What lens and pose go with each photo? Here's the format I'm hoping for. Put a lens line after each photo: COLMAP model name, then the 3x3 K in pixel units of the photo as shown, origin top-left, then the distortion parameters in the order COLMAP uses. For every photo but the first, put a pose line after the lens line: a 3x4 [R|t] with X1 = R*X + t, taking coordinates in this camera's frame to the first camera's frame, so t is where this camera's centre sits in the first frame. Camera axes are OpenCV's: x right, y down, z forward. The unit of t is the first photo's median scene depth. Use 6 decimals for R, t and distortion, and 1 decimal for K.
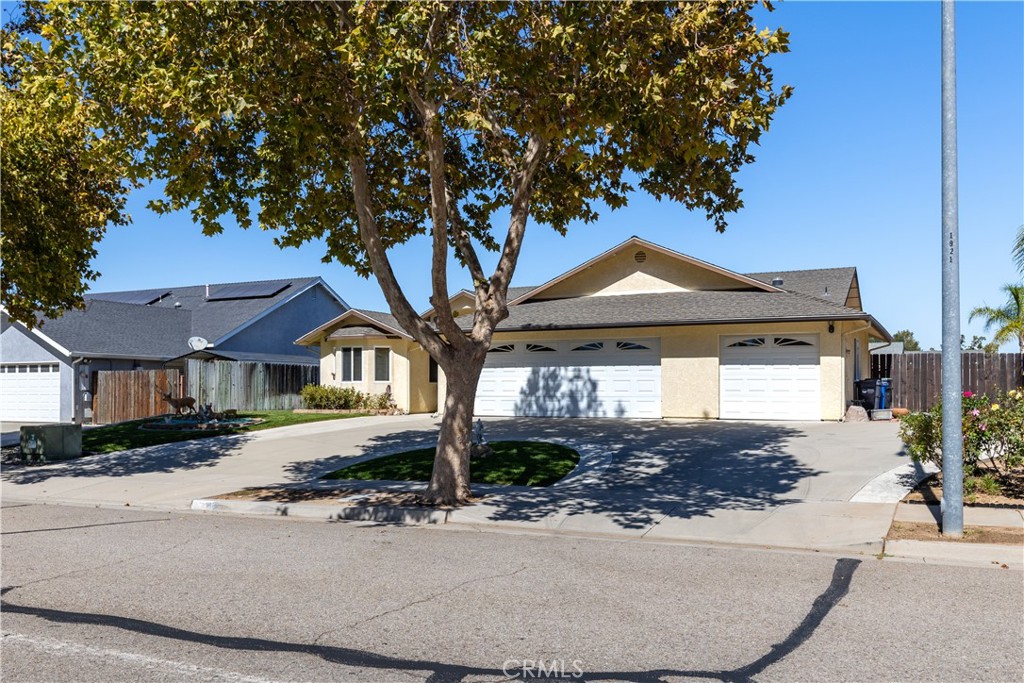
lens RADIAL K [[888.8, 0, 480.0], [0, 888.8, 396.8], [0, 0, 1]] dist [0.022439, 0.007144]
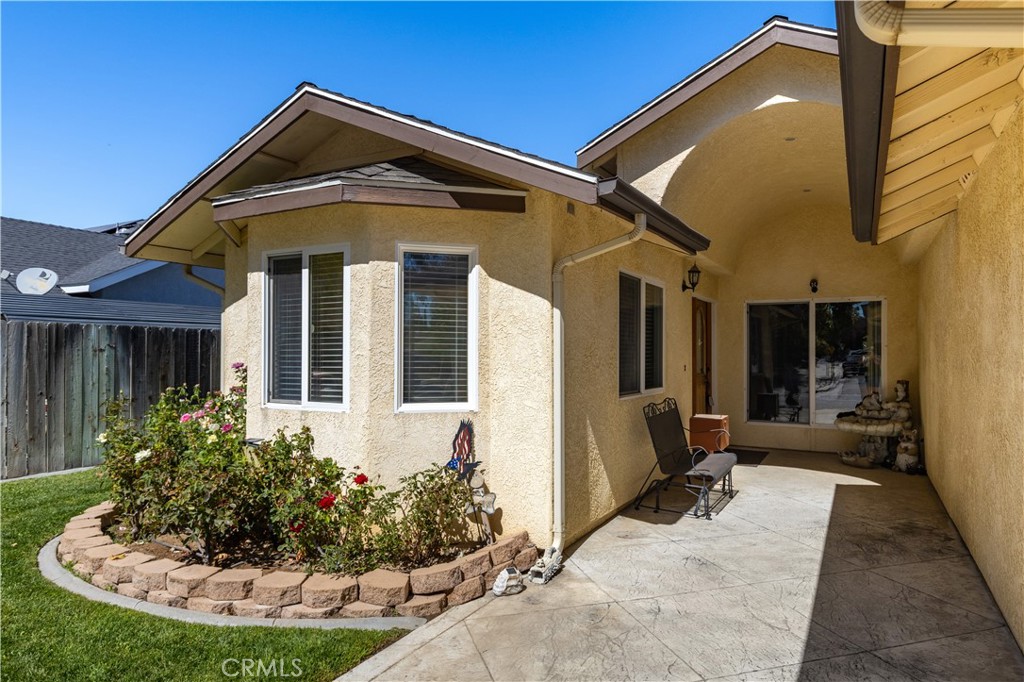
lens RADIAL K [[637.4, 0, 520.3], [0, 637.4, 345.4], [0, 0, 1]] dist [-0.026410, -0.002721]
pose [[0.999916, 0.001709, -0.012843, -0.103868], [-0.001876, 0.999914, -0.012997, -0.036155], [0.012820, 0.013020, 0.999833, 1.006381]]
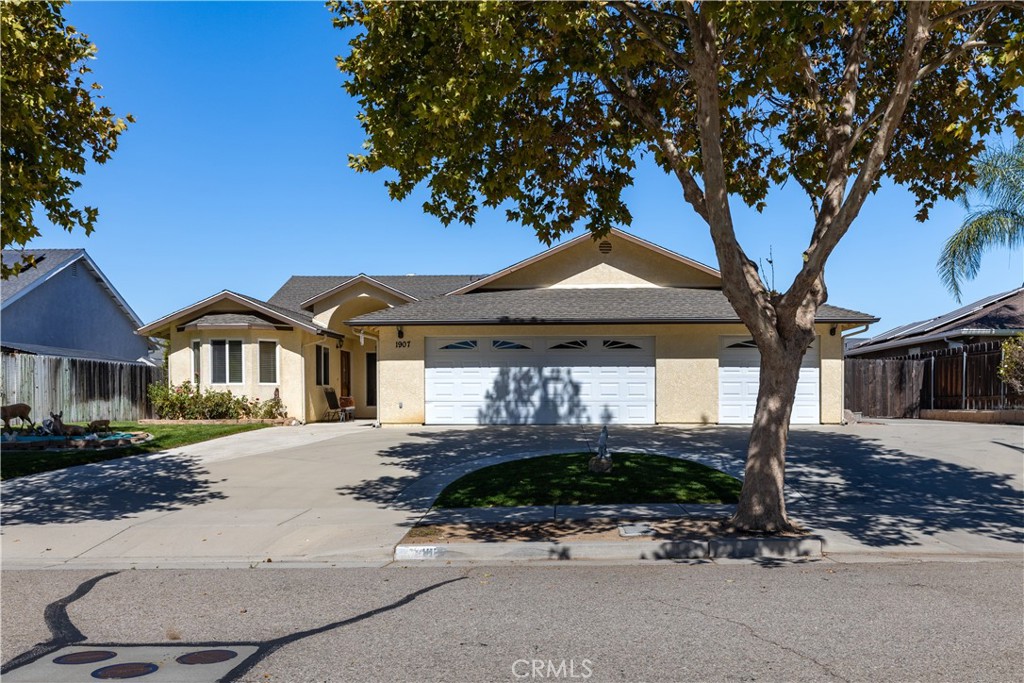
lens RADIAL K [[935.6, 0, 528.0], [0, 935.6, 419.8], [0, 0, 1]] dist [0.020484, 0.000000]
pose [[0.908157, -0.011447, 0.418474, -0.300138], [0.004691, 0.999842, 0.017171, 0.002273], [-0.418604, -0.013631, 0.908067, 0.163310]]
